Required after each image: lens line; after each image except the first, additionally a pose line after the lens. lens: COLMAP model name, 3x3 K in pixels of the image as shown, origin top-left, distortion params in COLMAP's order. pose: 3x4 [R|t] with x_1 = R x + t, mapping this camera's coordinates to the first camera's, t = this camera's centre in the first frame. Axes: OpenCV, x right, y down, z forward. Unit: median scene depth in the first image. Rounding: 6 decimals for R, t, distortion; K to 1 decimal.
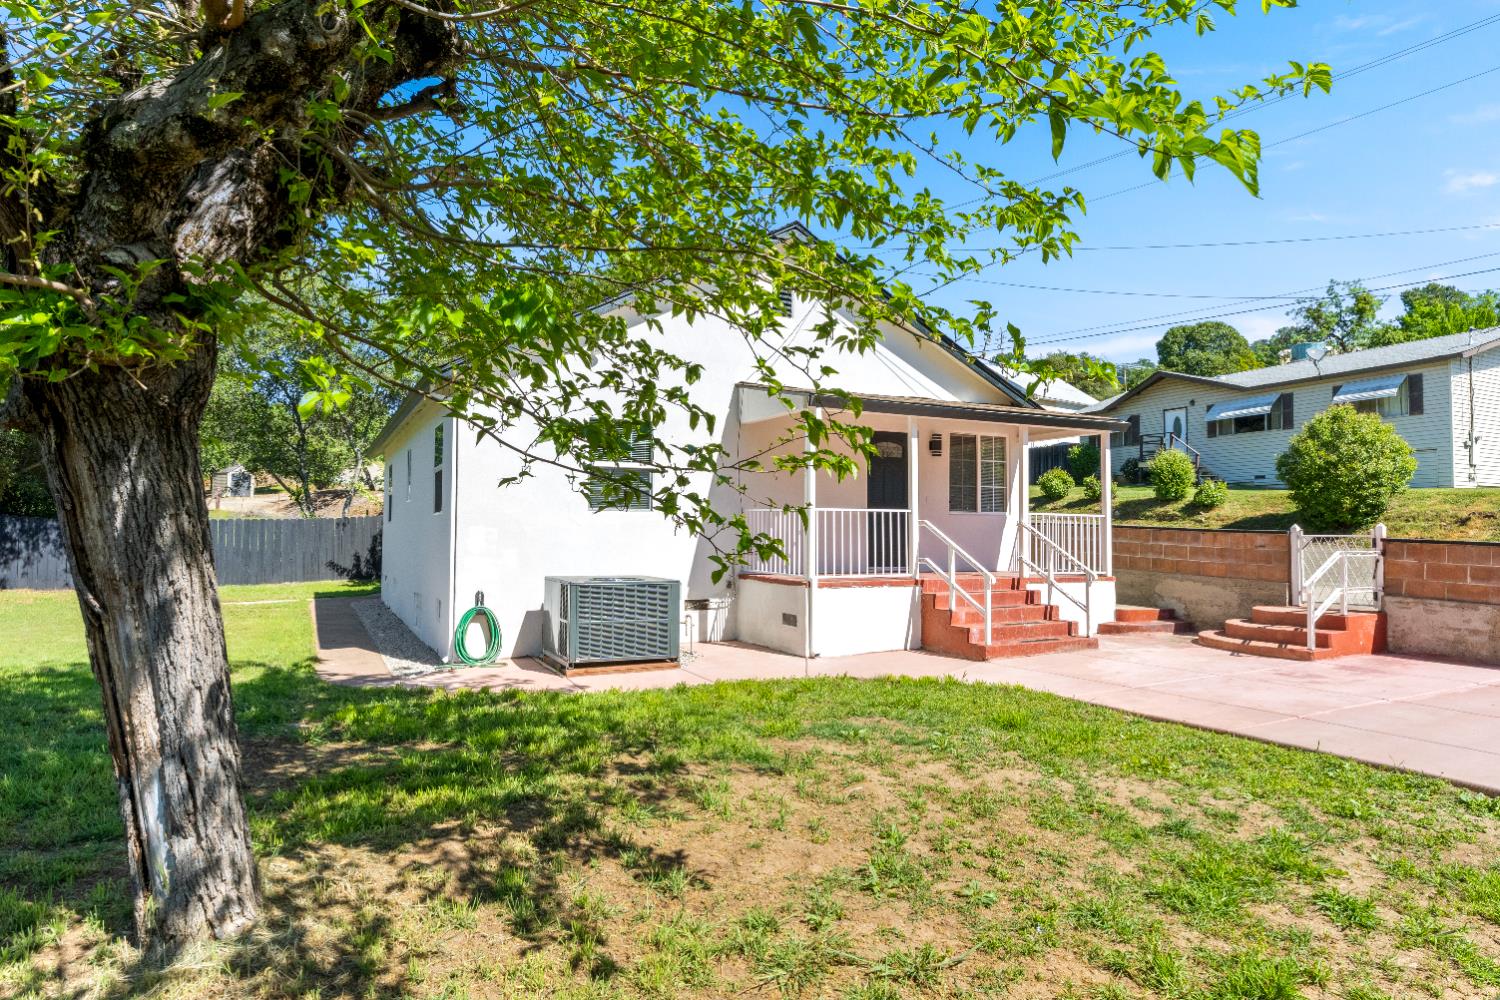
lens RADIAL K [[896.0, 0, 744.8], [0, 896.0, 504.6], [0, 0, 1]] dist [-0.005198, -0.000615]
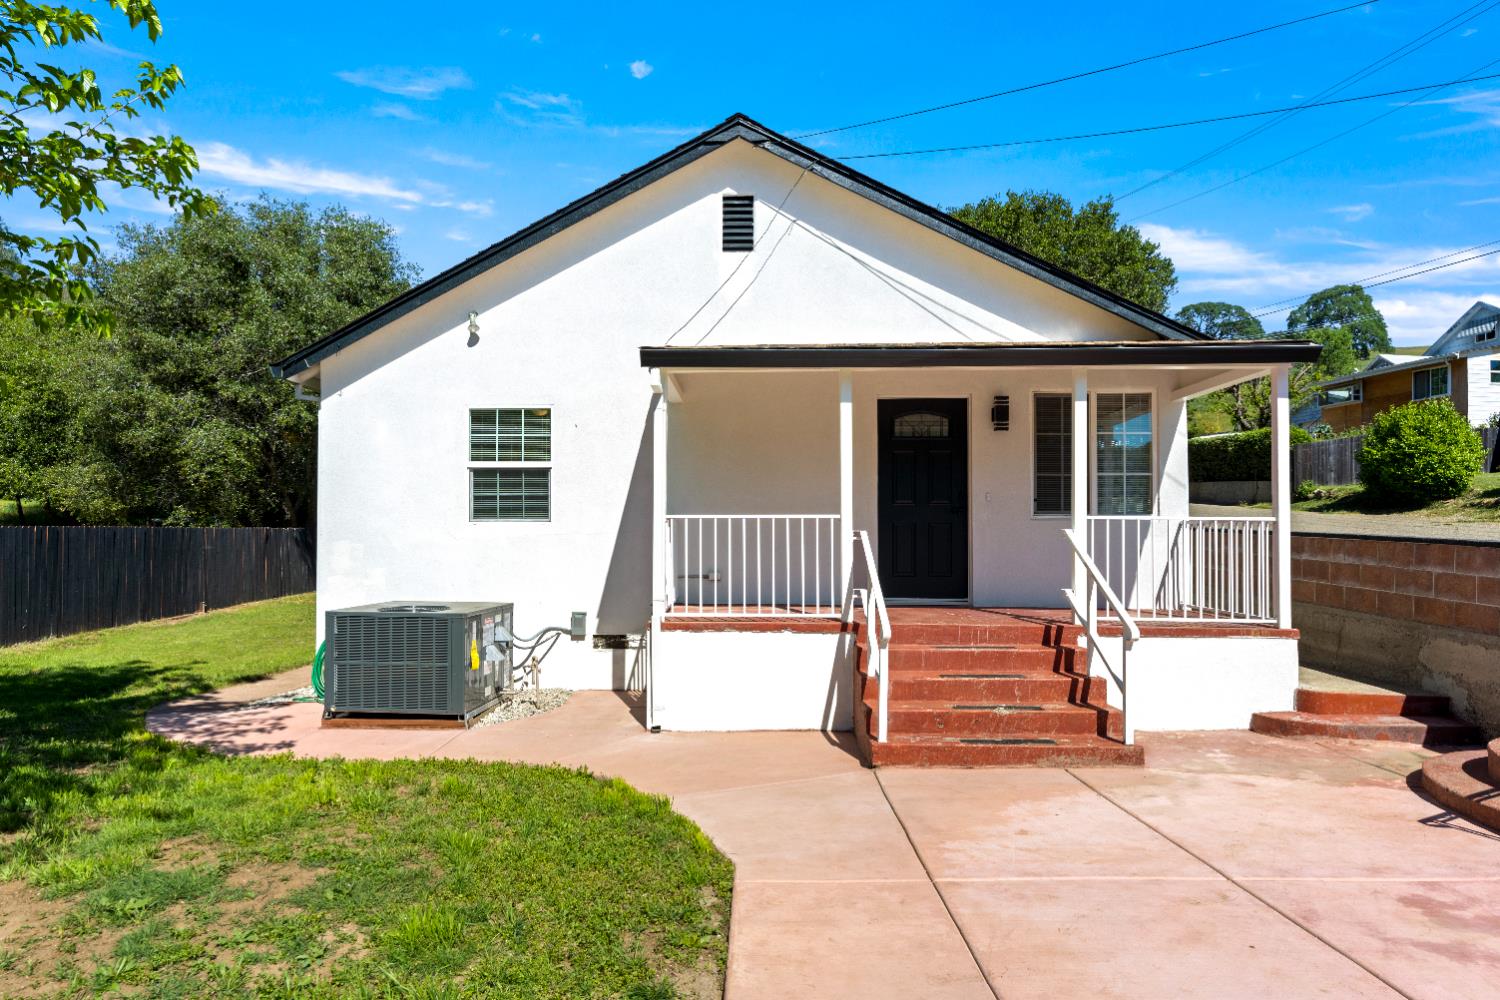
lens RADIAL K [[896.0, 0, 688.9], [0, 896.0, 525.8], [0, 0, 1]] dist [-0.005198, -0.000615]
pose [[0.859561, -0.011456, -0.510905, 0.342255], [0.018811, 0.999780, 0.009231, 0.005093], [0.510687, -0.017545, 0.859588, 0.318437]]
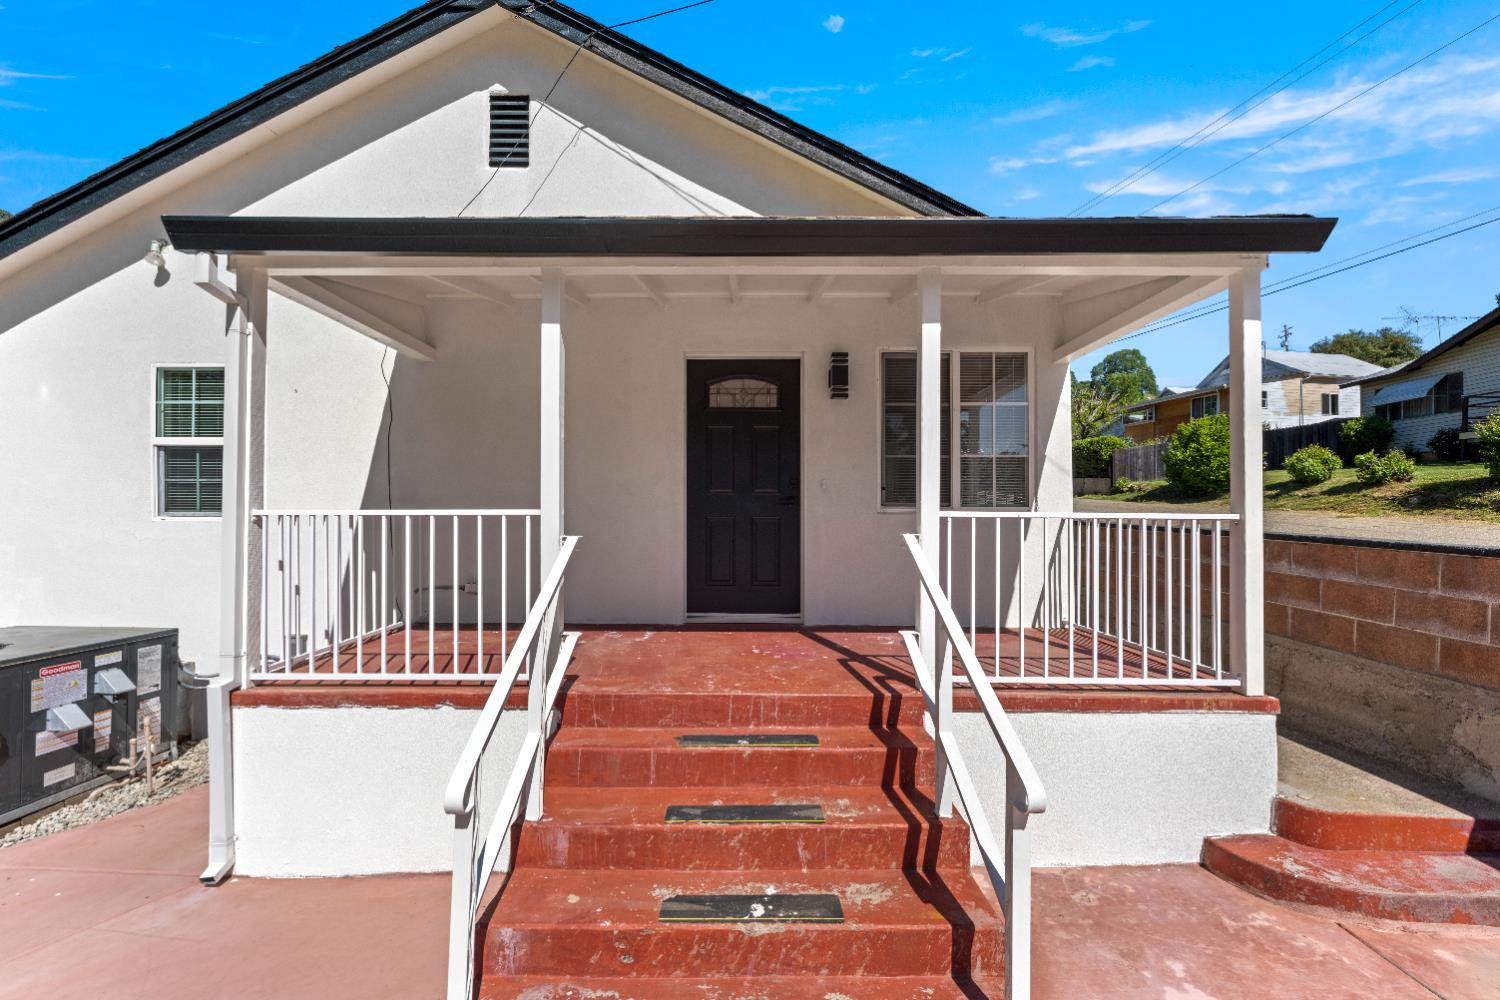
lens RADIAL K [[607.3, 0, 735.8], [0, 607.3, 519.4], [0, 0, 1]] dist [-0.005767, 0.000798]
pose [[0.891311, -0.006023, -0.453351, 0.308732], [0.019207, 0.999516, 0.024483, 0.004659], [0.452984, -0.030529, 0.890996, 0.654494]]
